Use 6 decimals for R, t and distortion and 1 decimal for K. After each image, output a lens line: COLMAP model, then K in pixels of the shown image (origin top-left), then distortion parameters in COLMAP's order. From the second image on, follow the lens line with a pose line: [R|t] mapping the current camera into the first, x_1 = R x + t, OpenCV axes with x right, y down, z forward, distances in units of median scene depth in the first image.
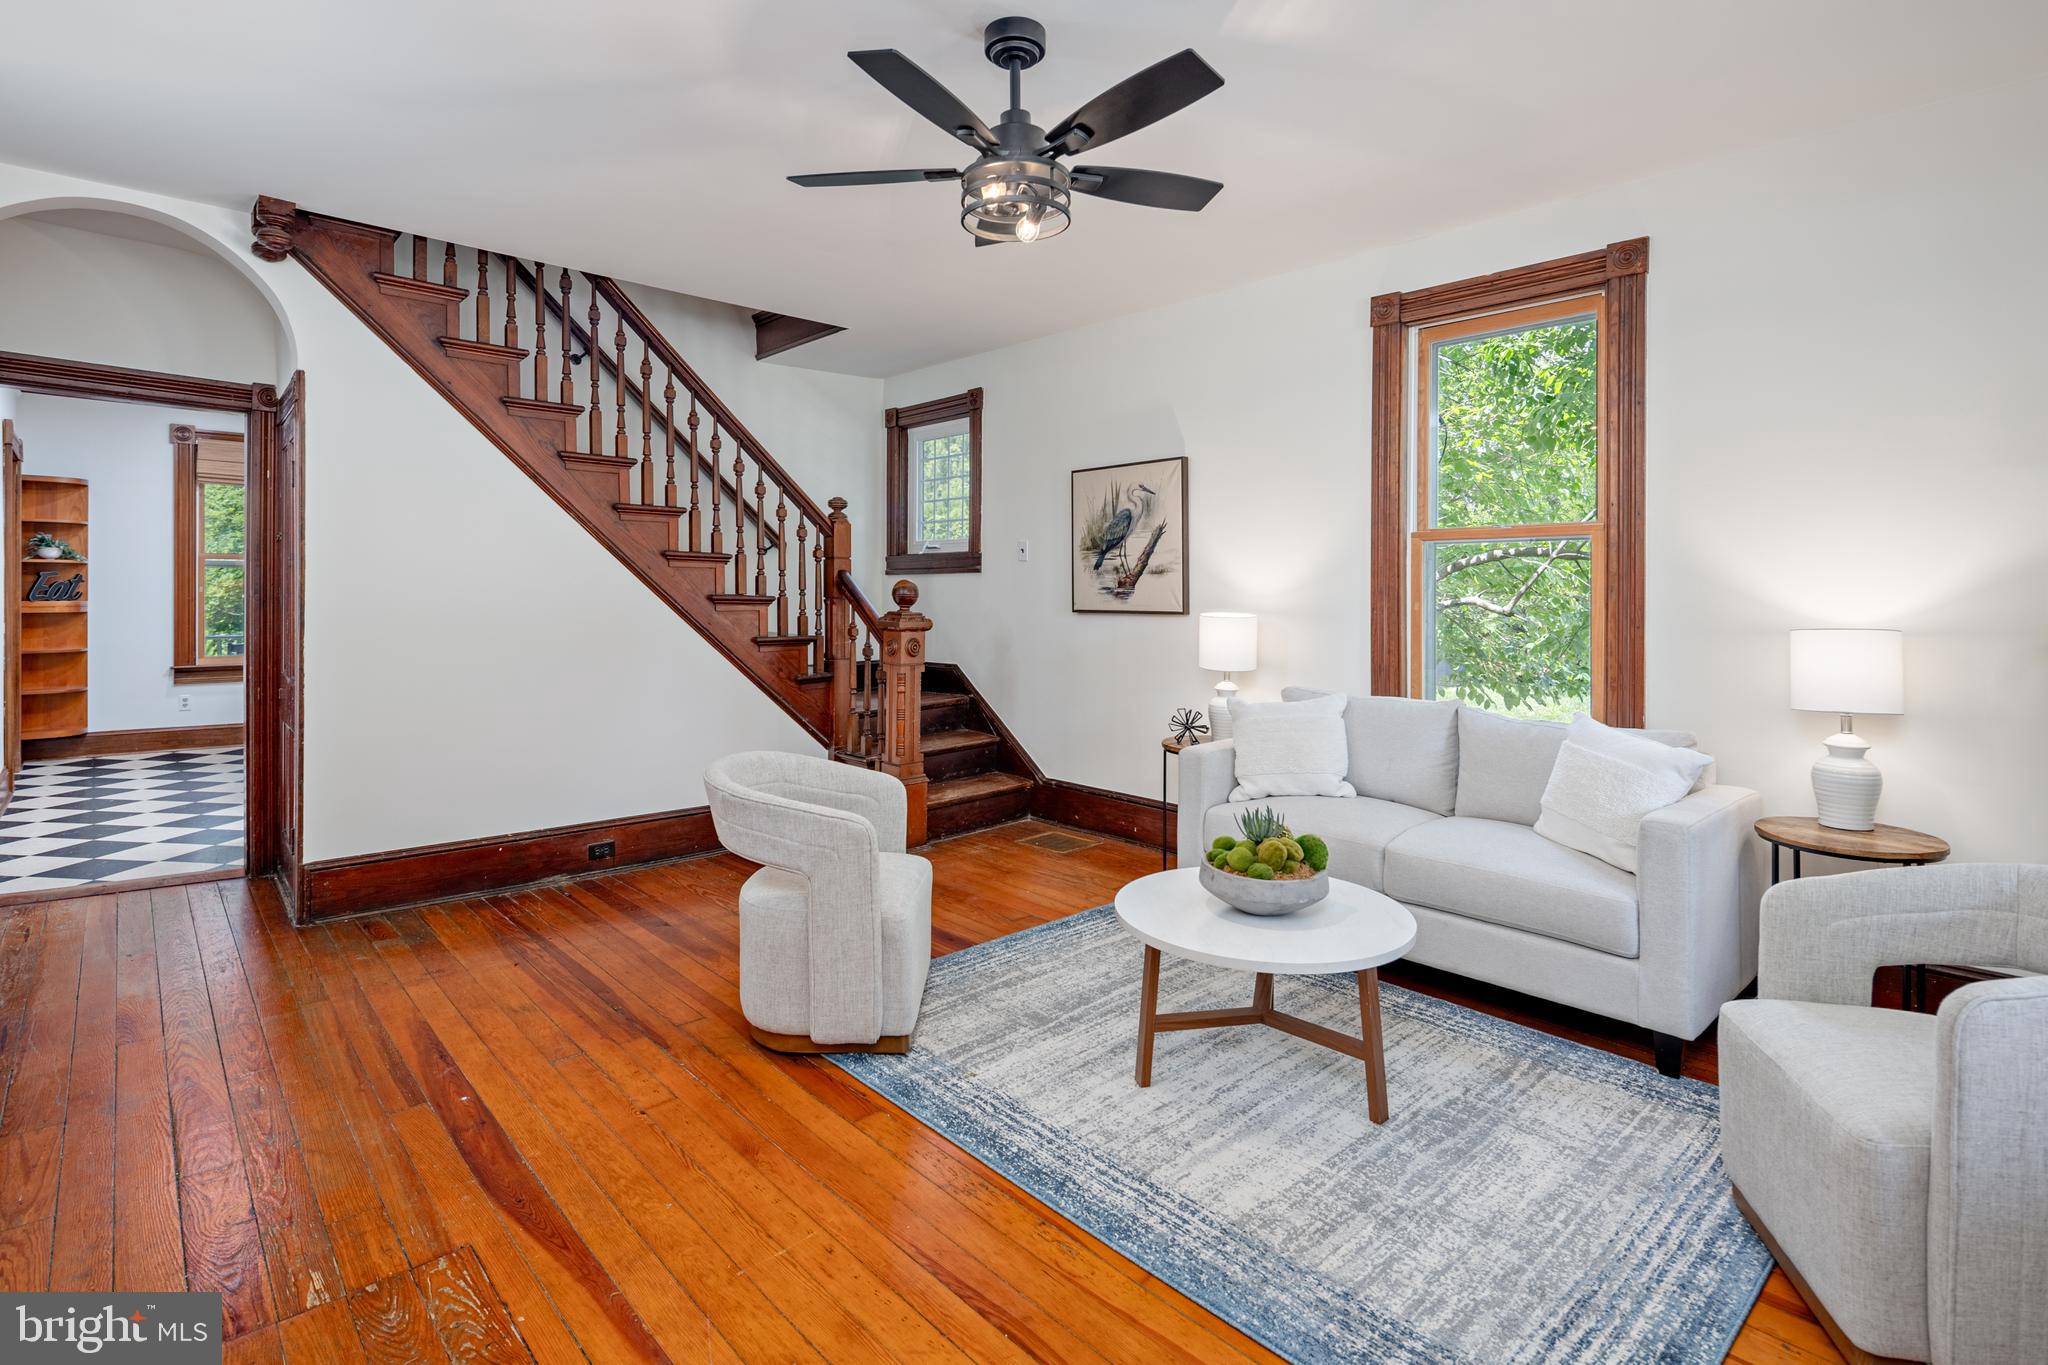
lens RADIAL K [[997.4, 0, 1015.9], [0, 997.4, 586.0], [0, 0, 1]] dist [0.001304, 0.000096]
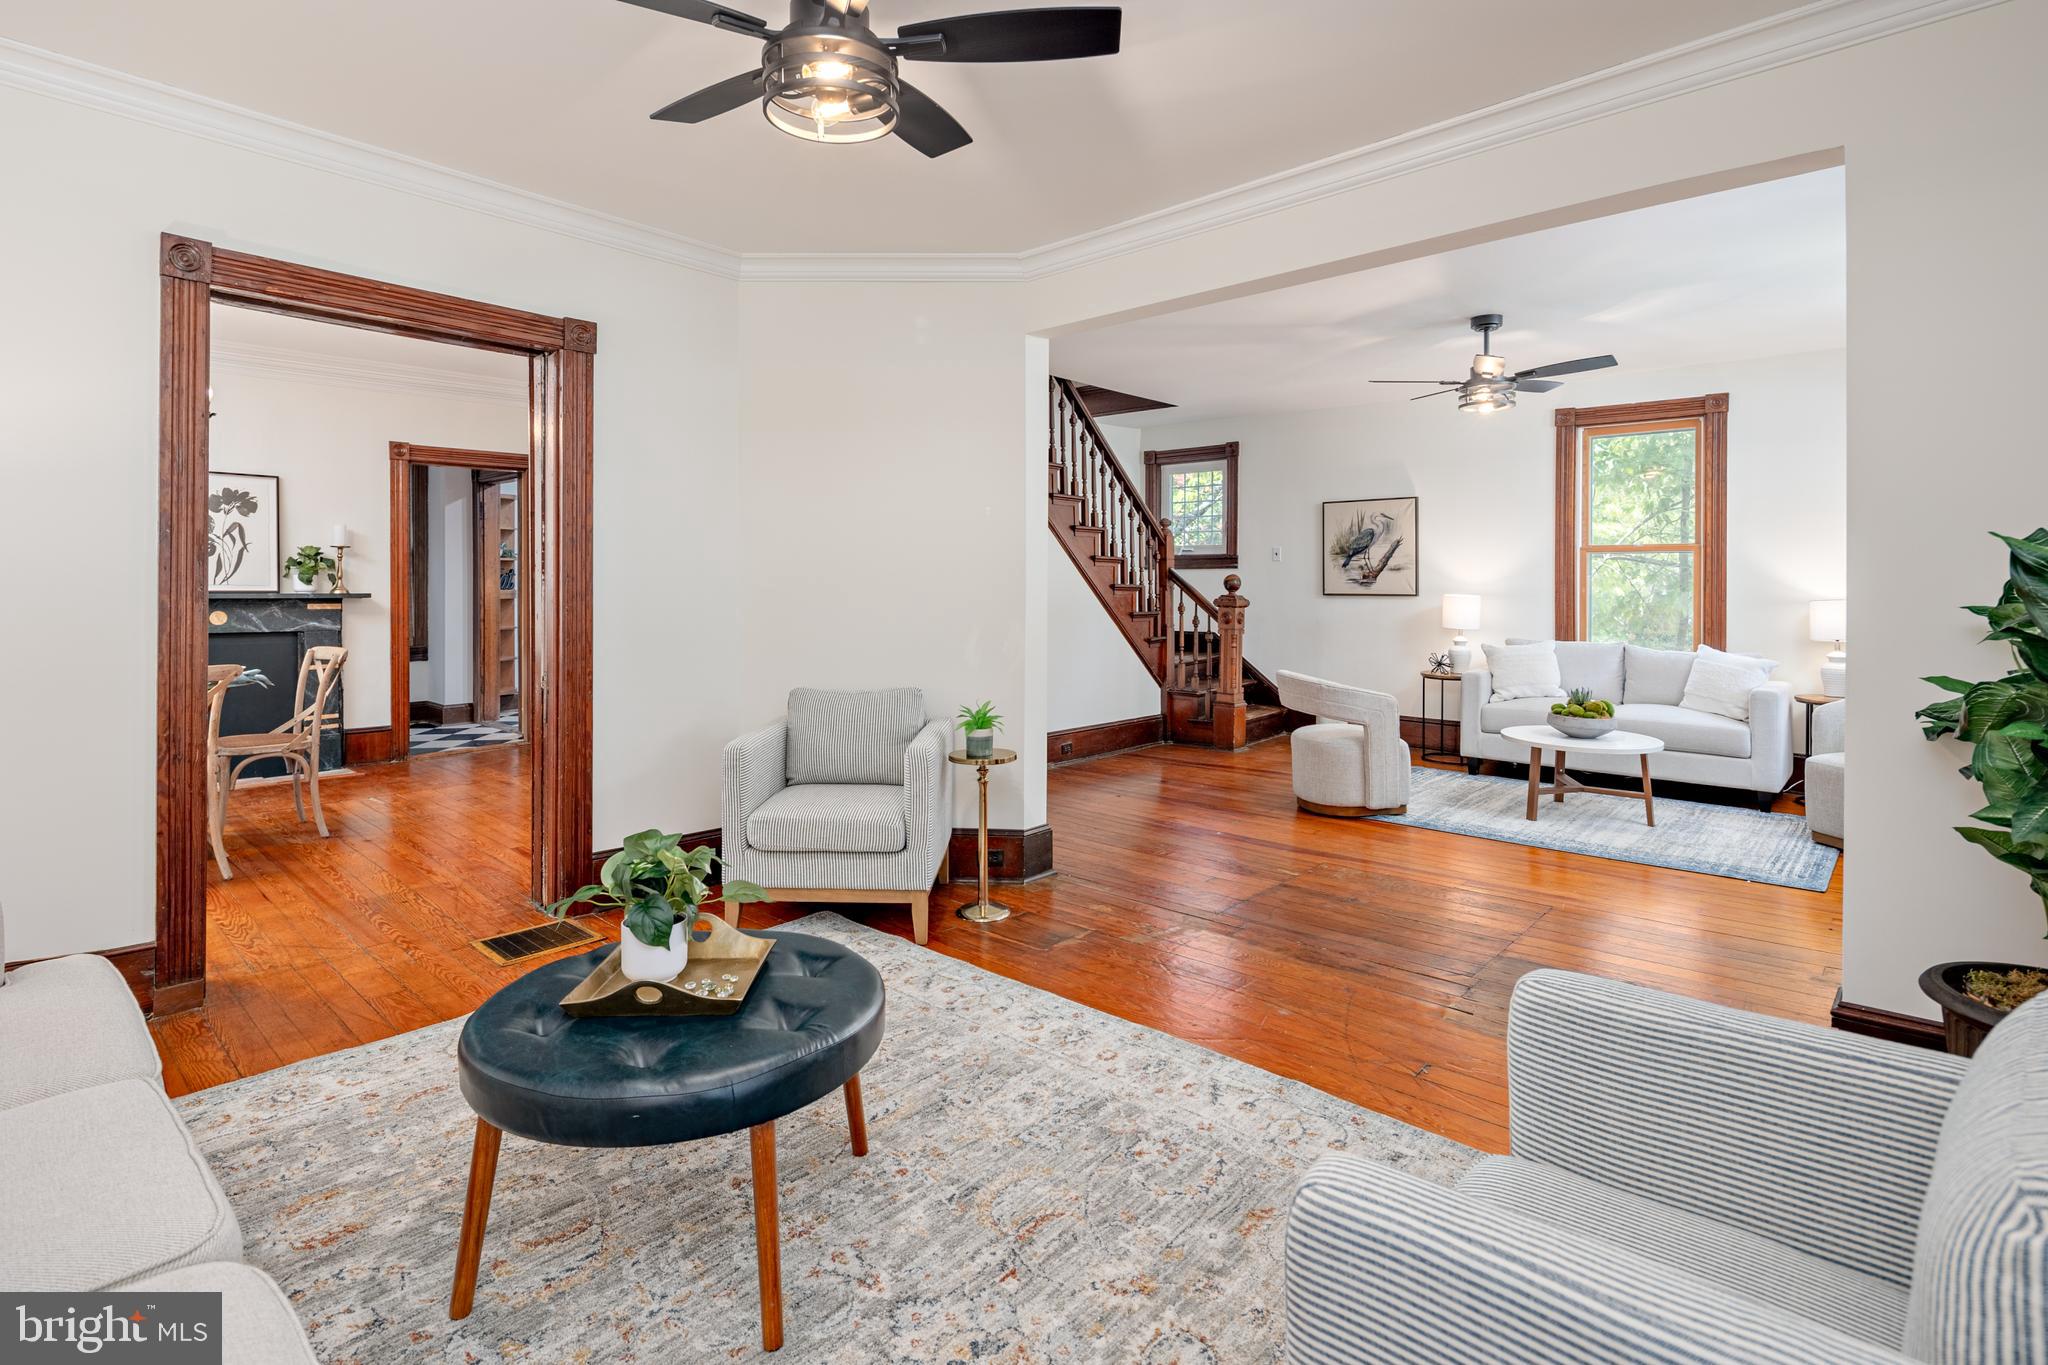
lens RADIAL K [[1015.6, 0, 1017.6], [0, 1015.6, 581.2], [0, 0, 1]] dist [0.024821, 0.000390]
pose [[0.993404, -0.002803, 0.114631, -0.620042], [0.001881, 0.999965, 0.008157, -0.008914], [-0.114650, -0.007887, 0.993375, -0.520720]]
